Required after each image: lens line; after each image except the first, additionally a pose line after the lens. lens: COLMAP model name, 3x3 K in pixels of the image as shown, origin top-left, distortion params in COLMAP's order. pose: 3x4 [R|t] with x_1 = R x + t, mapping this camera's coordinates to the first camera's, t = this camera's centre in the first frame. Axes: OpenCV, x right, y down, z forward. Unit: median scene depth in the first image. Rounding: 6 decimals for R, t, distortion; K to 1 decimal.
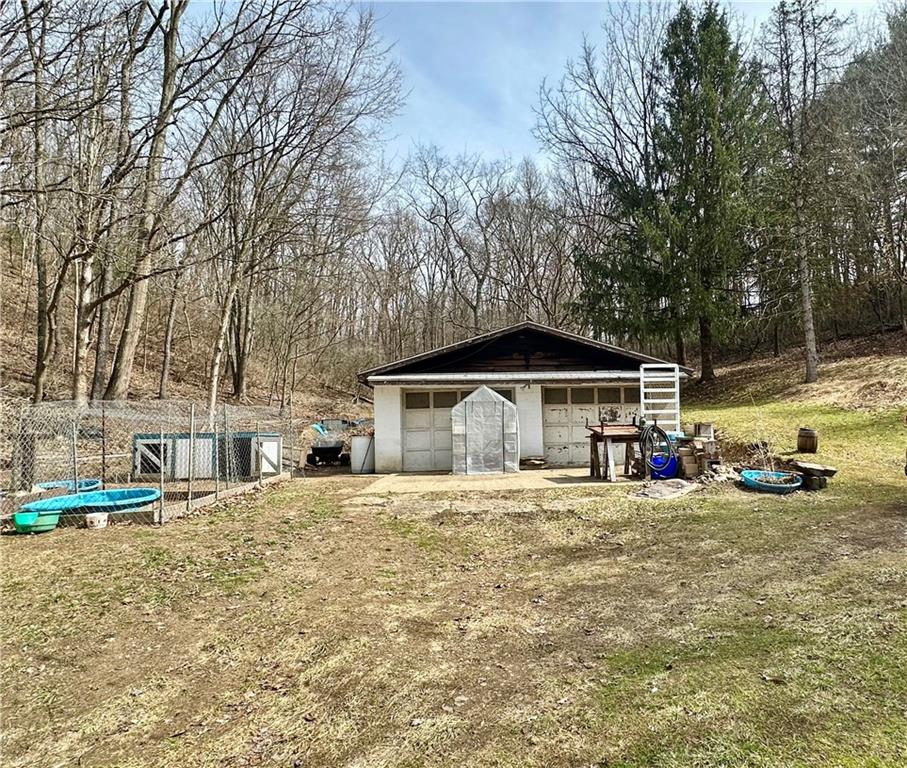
lens RADIAL K [[682.9, 0, 454.3], [0, 682.9, 388.3], [0, 0, 1]] dist [0.005844, -0.011114]
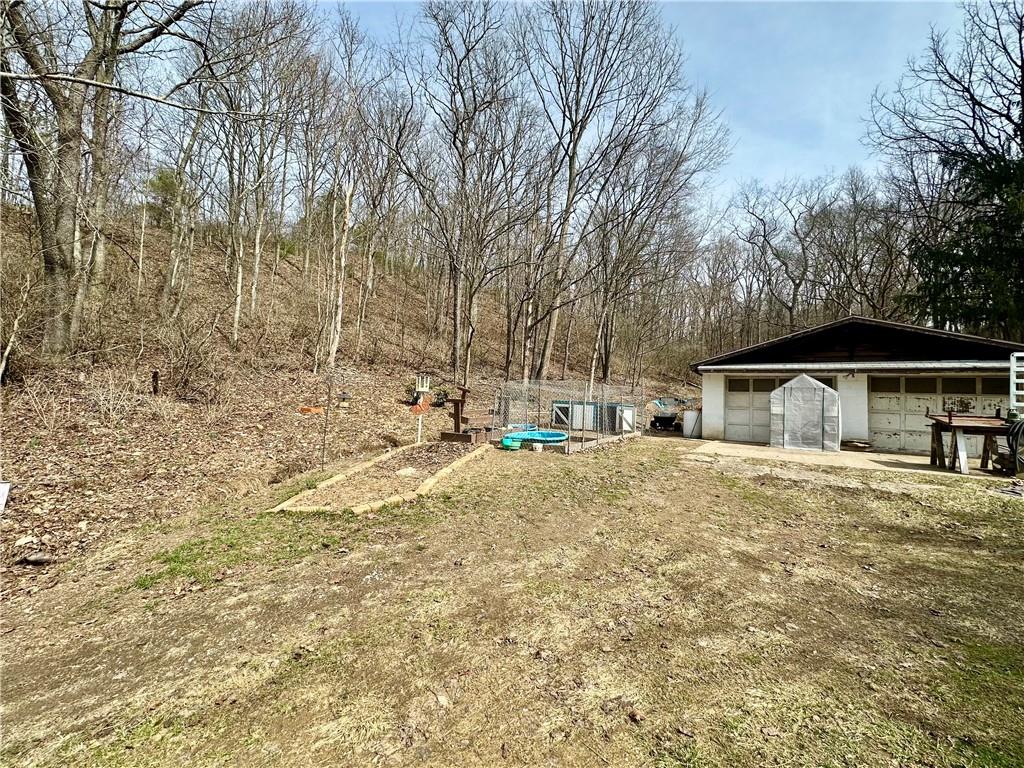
lens RADIAL K [[412.8, 0, 510.4], [0, 412.8, 375.1], [0, 0, 1]] dist [0.001447, -0.000305]
pose [[0.775483, 0.012398, -0.631247, 0.100755], [0.000270, 0.999801, 0.019967, -0.016608], [0.631369, -0.015654, 0.775325, 0.133177]]
